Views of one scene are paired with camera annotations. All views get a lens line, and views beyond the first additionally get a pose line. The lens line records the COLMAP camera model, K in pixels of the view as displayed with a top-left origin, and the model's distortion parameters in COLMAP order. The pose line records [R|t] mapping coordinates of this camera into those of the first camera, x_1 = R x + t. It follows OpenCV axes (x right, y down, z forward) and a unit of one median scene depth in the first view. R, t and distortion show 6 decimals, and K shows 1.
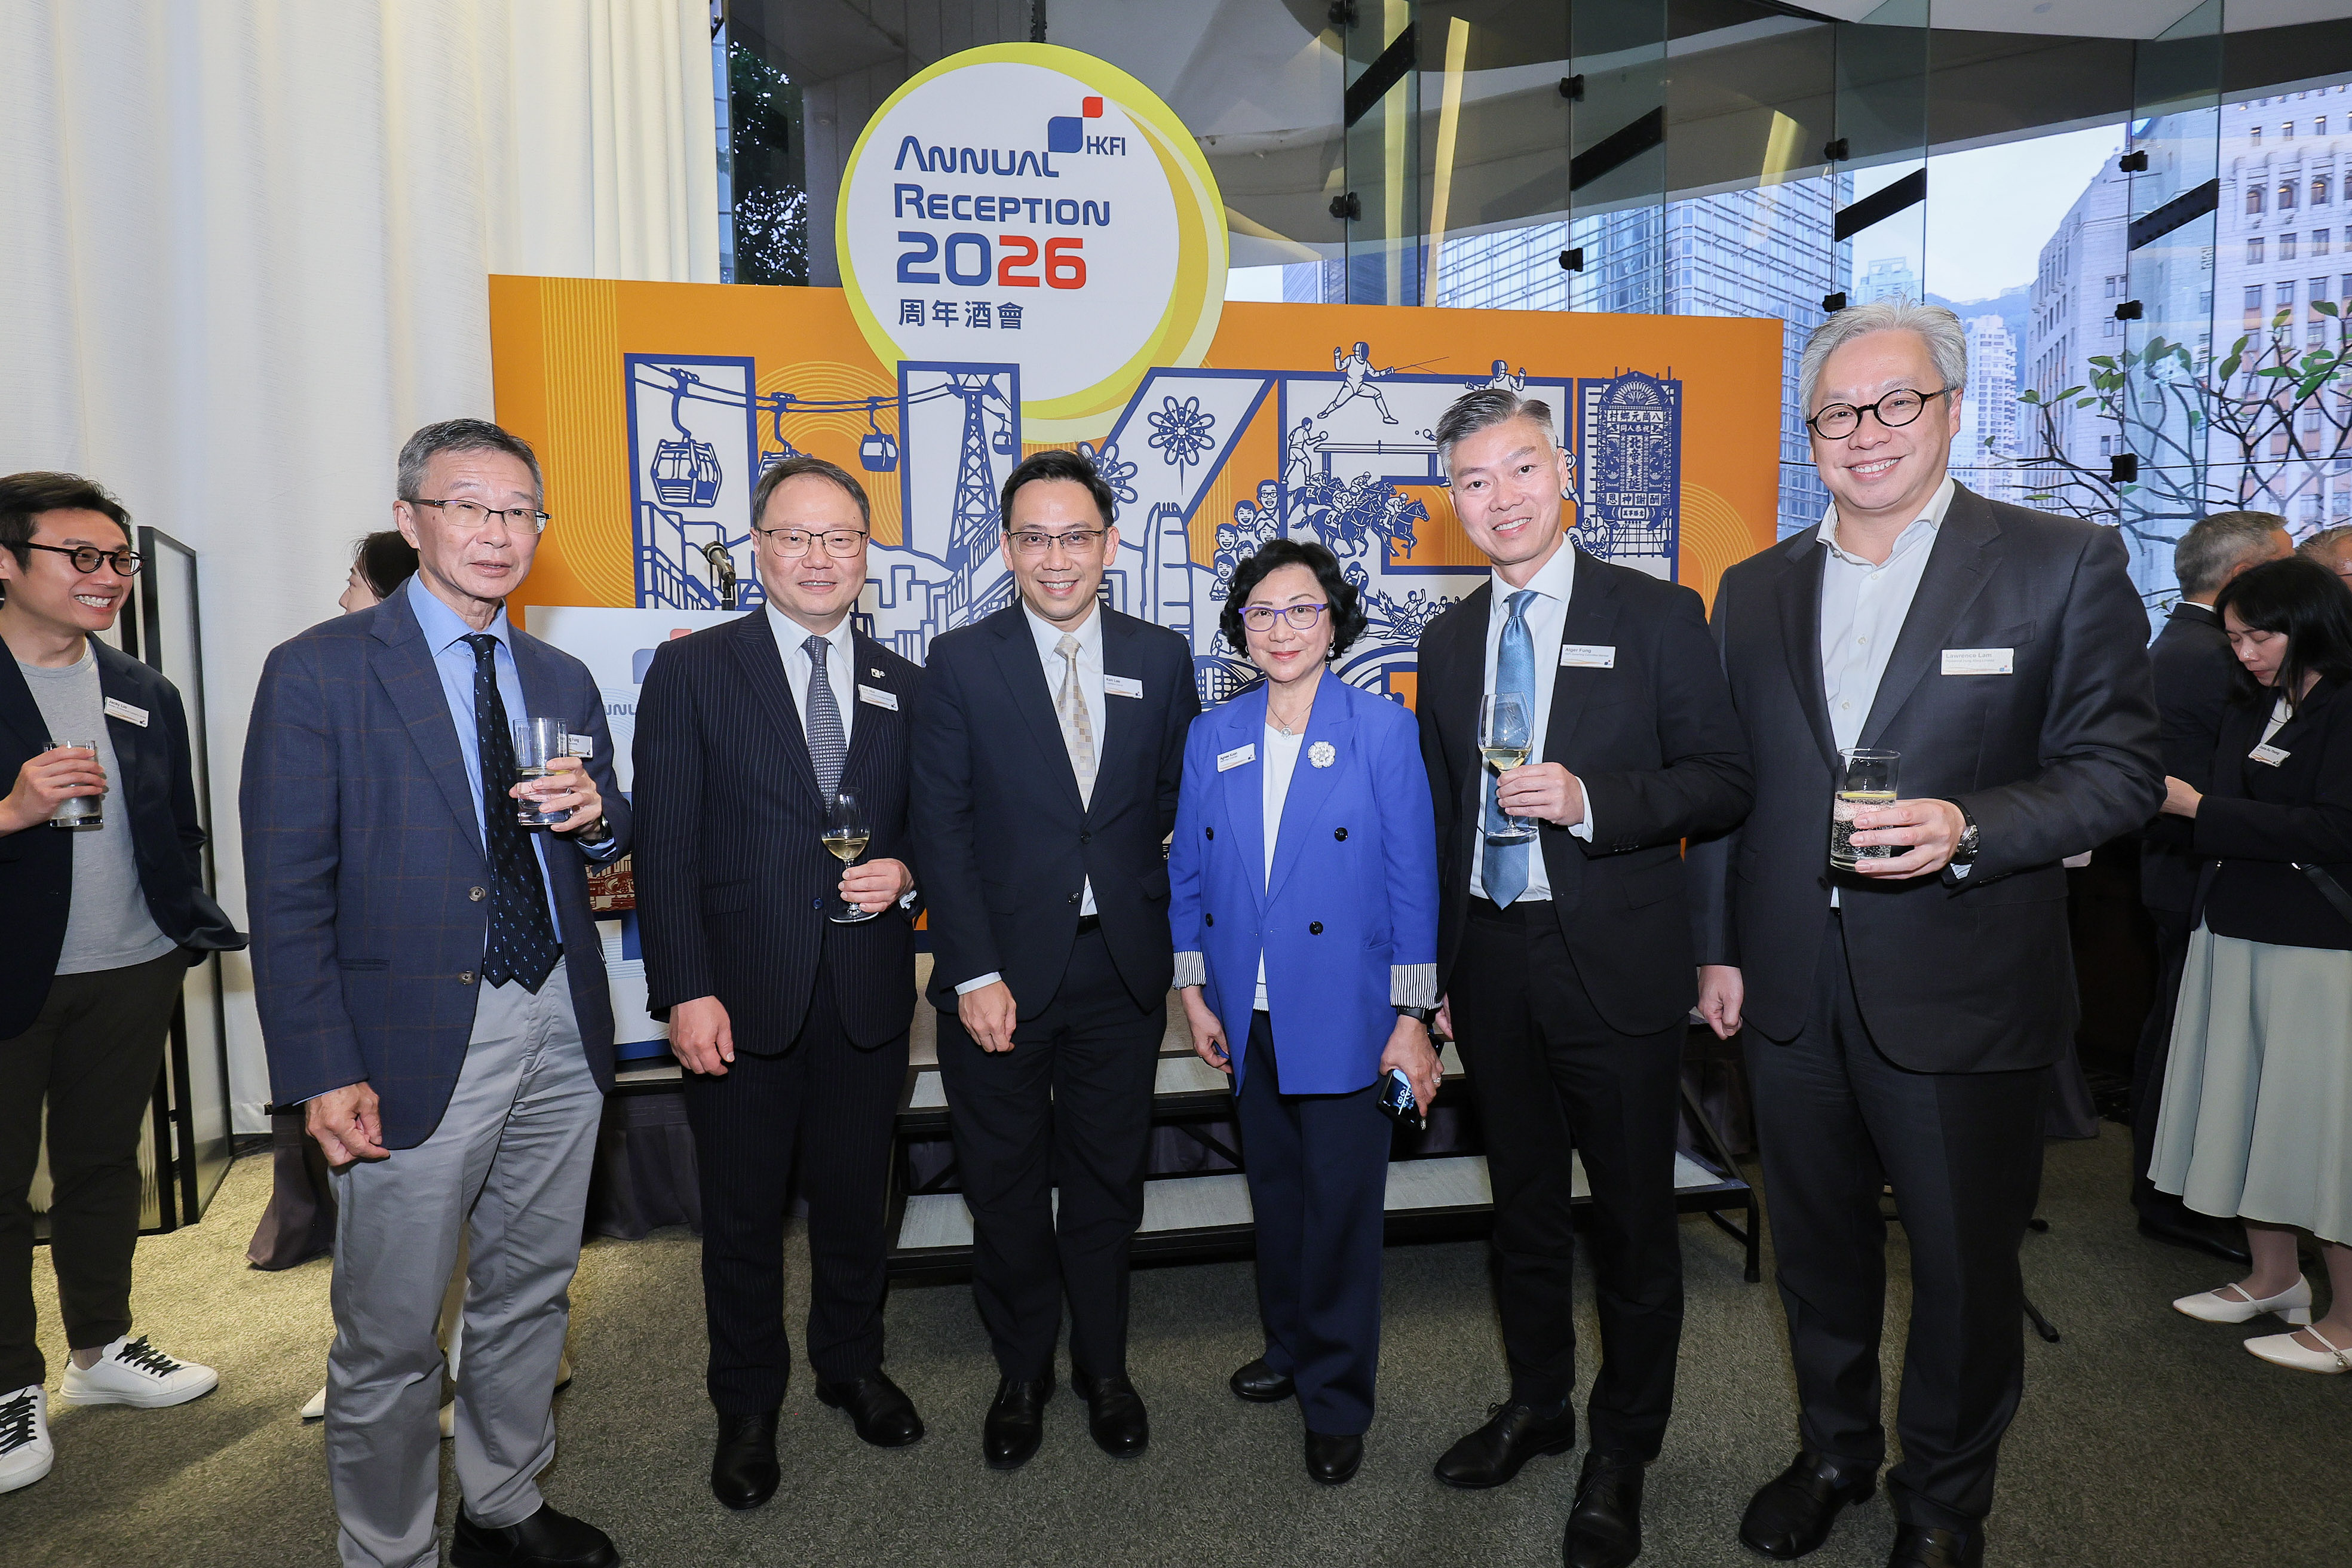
lens RADIAL K [[1167.1, 0, 1176.0], [0, 1167.1, 784.0], [0, 0, 1]] dist [0.001493, -0.000098]
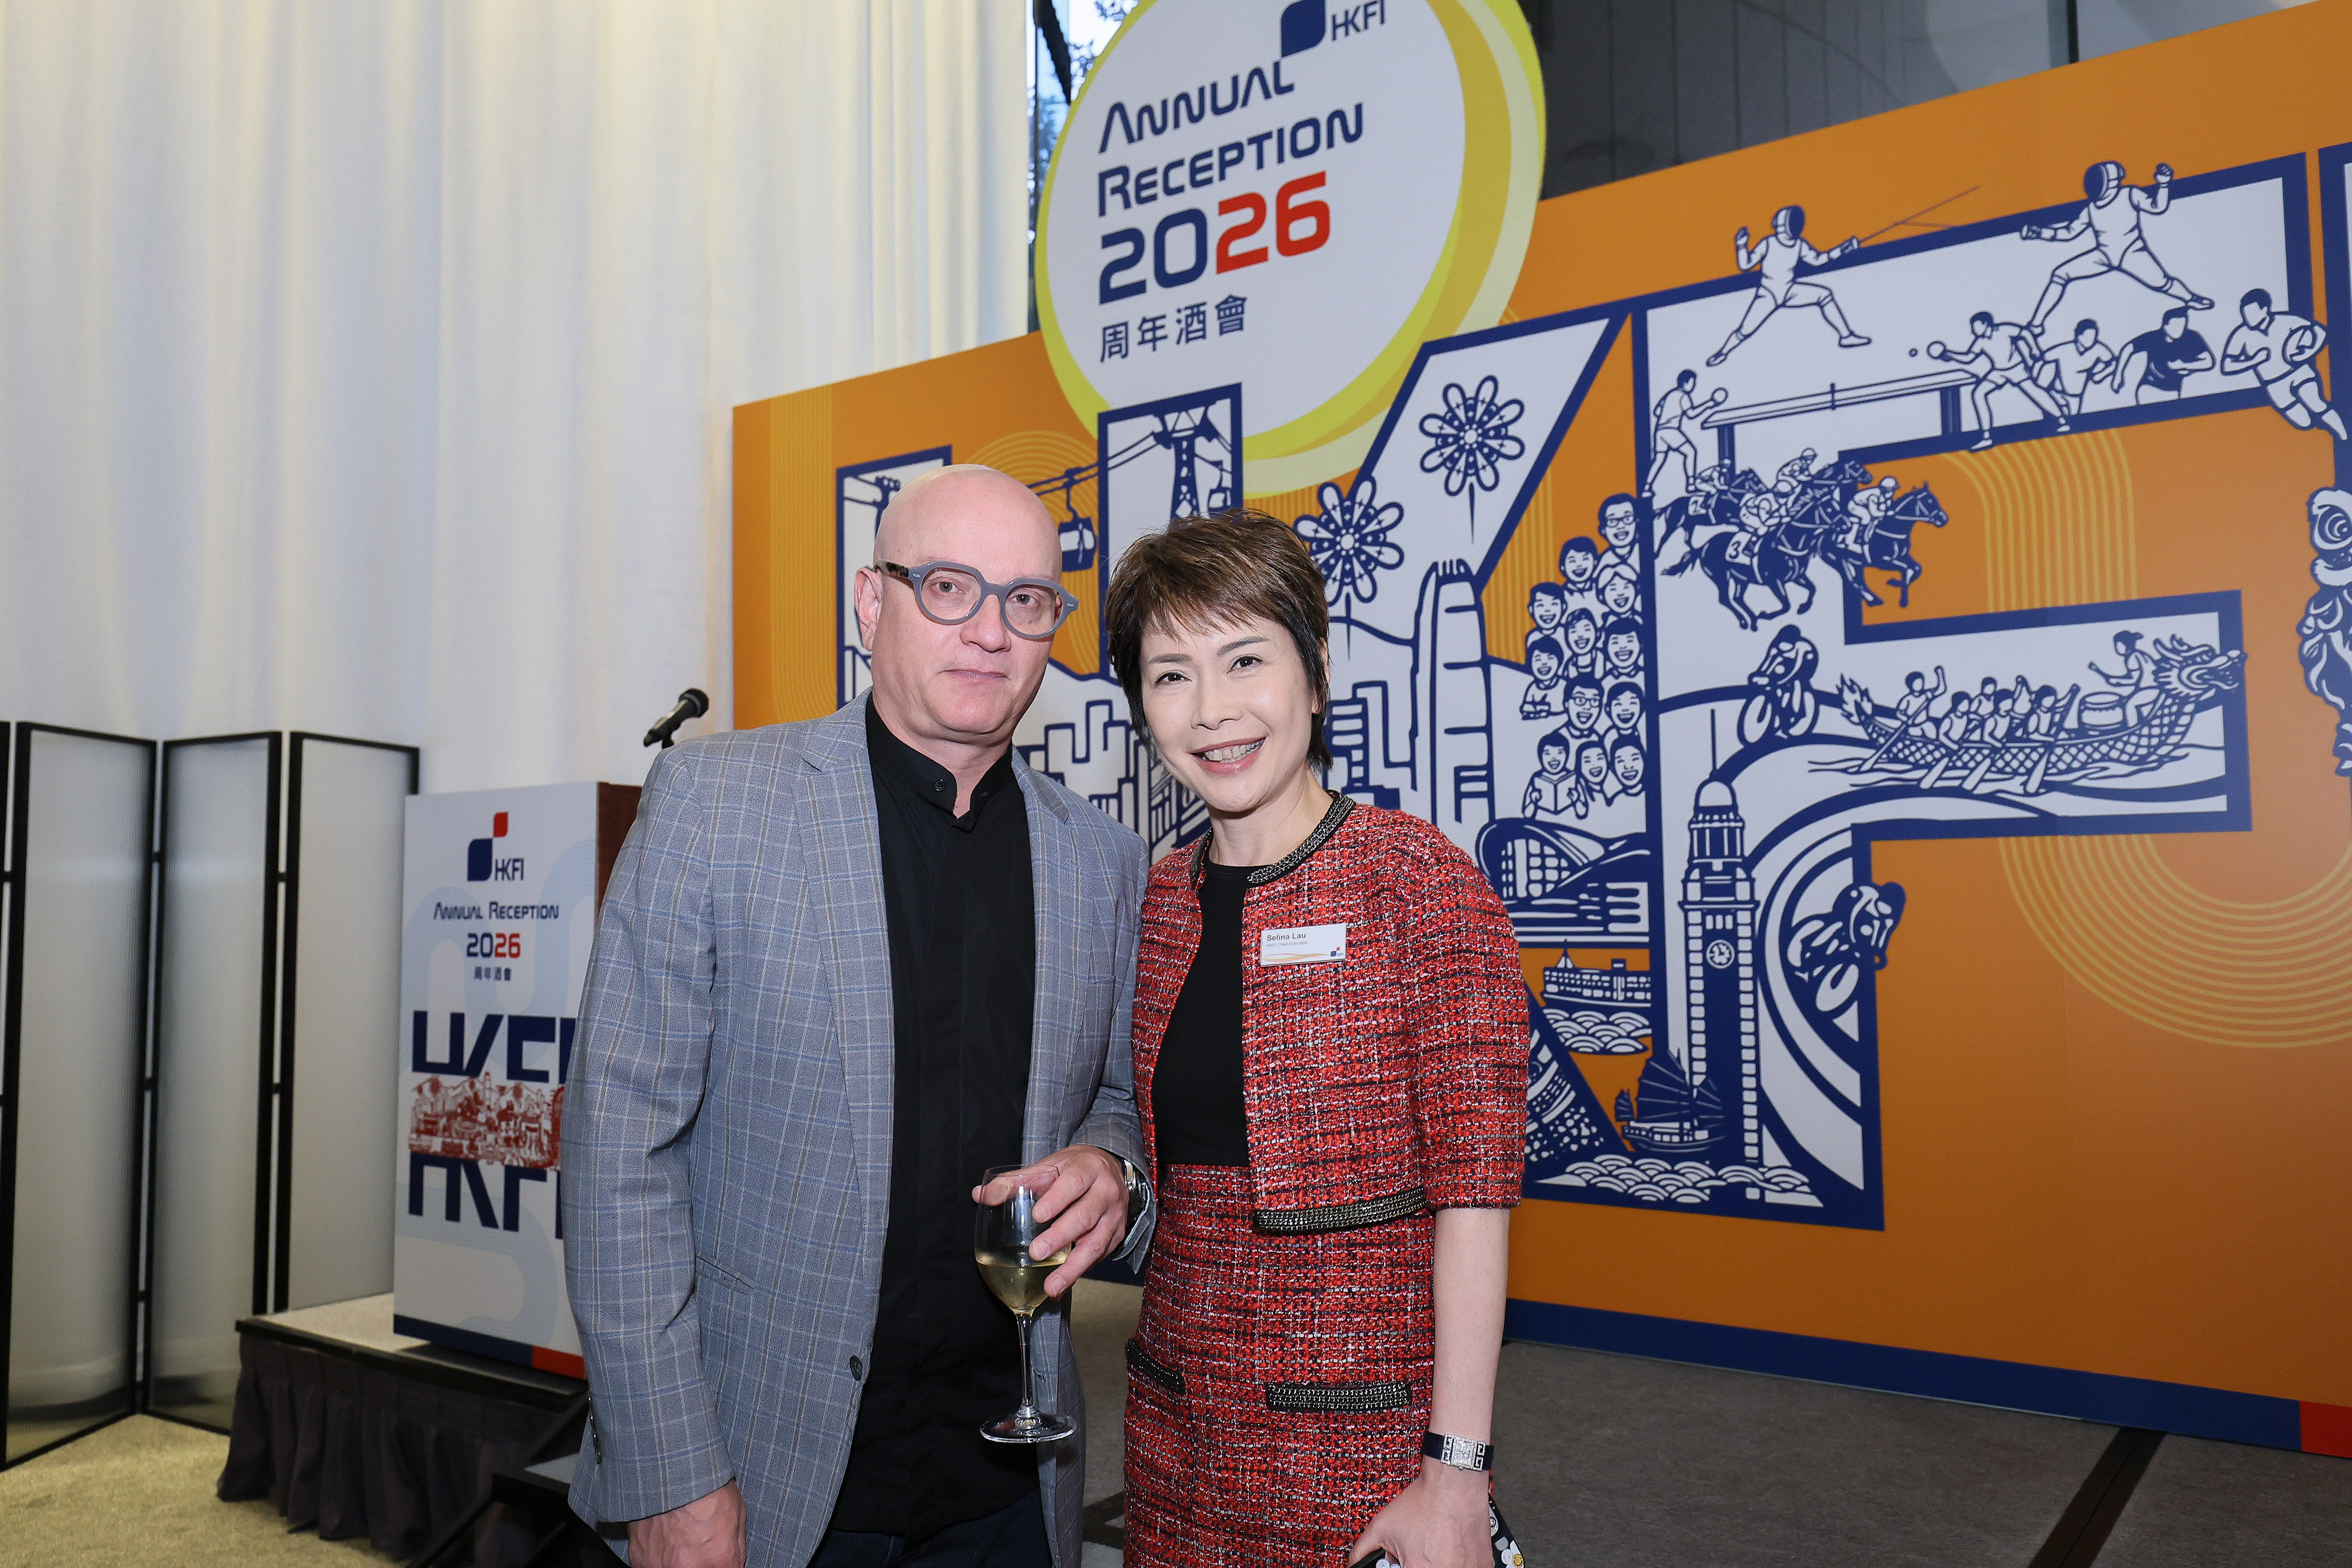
lens RADIAL K [[1804.1, 0, 1150.2], [0, 1804.1, 796.7], [0, 0, 1]] dist [-0.000181, -0.000484]
pose [[0.715509, -0.035575, -0.697697, 0.523909], [-0.047023, 0.993985, -0.098906, -0.027537], [0.697019, 0.103576, 0.709533, 0.273260]]
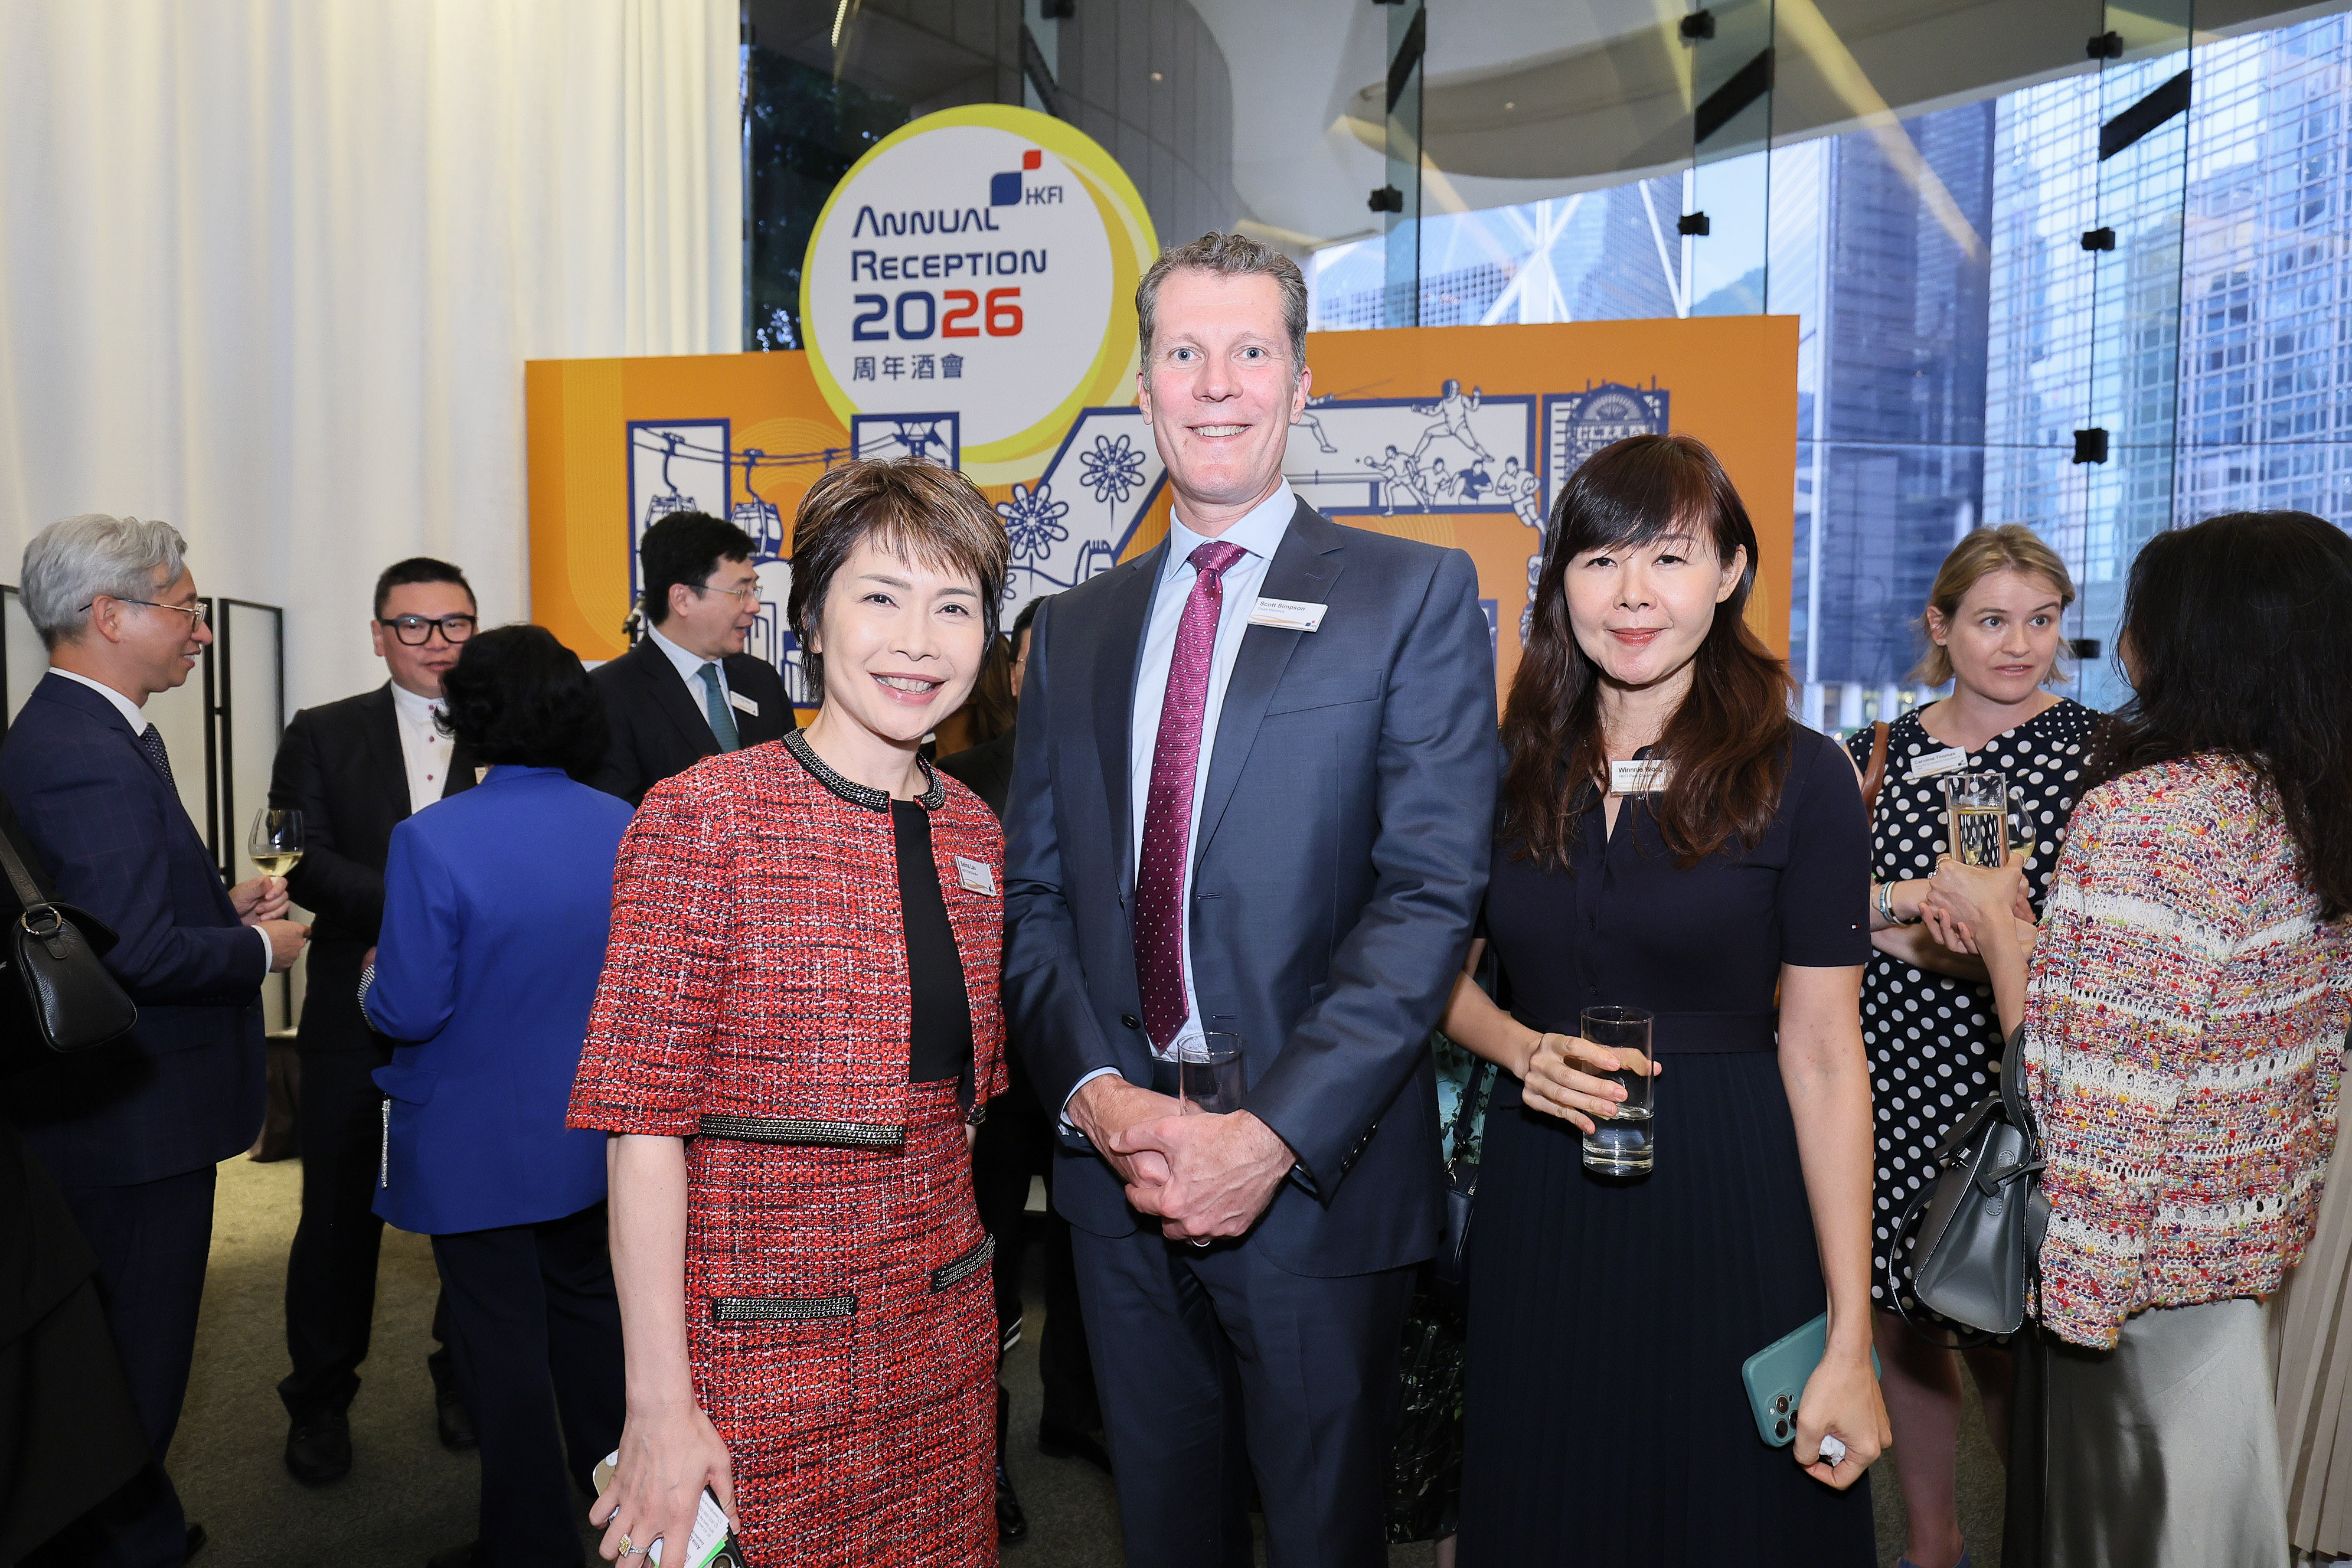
lens RADIAL K [[1448.3, 0, 1183.0], [0, 1448.3, 786.4], [0, 0, 1]] dist [0.000816, -0.000007]
pose [[0.954829, 0.034970, -0.295091, 0.449361], [-0.037898, 0.999273, -0.004208, -0.027213], [0.294729, 0.015201, 0.955460, -0.171630]]
